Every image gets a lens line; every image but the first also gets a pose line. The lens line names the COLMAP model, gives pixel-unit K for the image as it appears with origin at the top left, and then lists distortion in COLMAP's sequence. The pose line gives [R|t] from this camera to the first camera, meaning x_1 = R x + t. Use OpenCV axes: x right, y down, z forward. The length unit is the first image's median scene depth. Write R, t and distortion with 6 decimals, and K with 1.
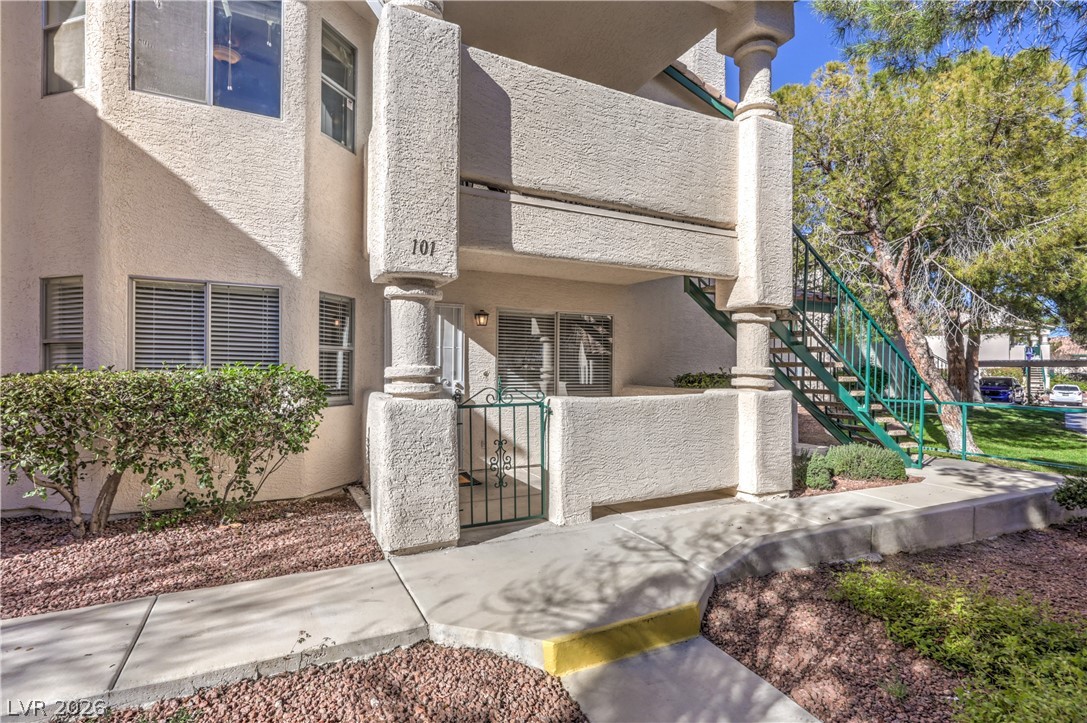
lens RADIAL K [[548.2, 0, 556.7], [0, 548.2, 367.8], [0, 0, 1]] dist [0.001689, -0.000712]
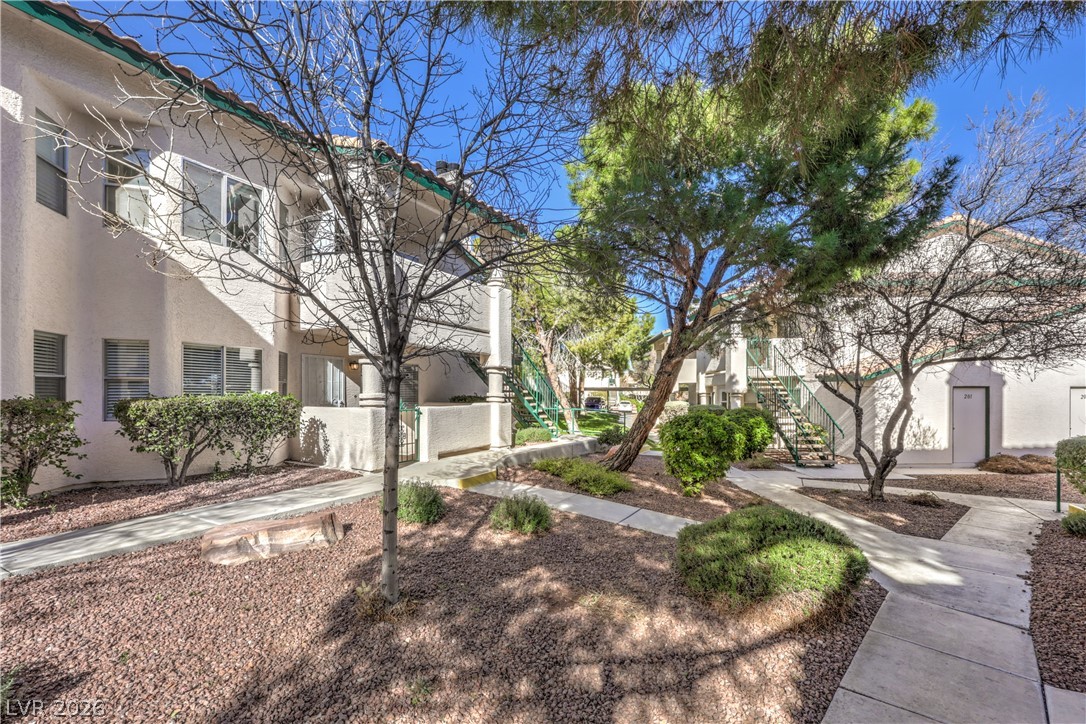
lens RADIAL K [[439.6, 0, 541.6], [0, 439.6, 397.1], [0, 0, 1]] dist [-0.000106, 0.000005]
pose [[0.852623, -0.004800, 0.522505, -0.441162], [-0.003072, 0.999894, 0.014199, -0.010692], [-0.522518, -0.013712, 0.852518, -0.671936]]
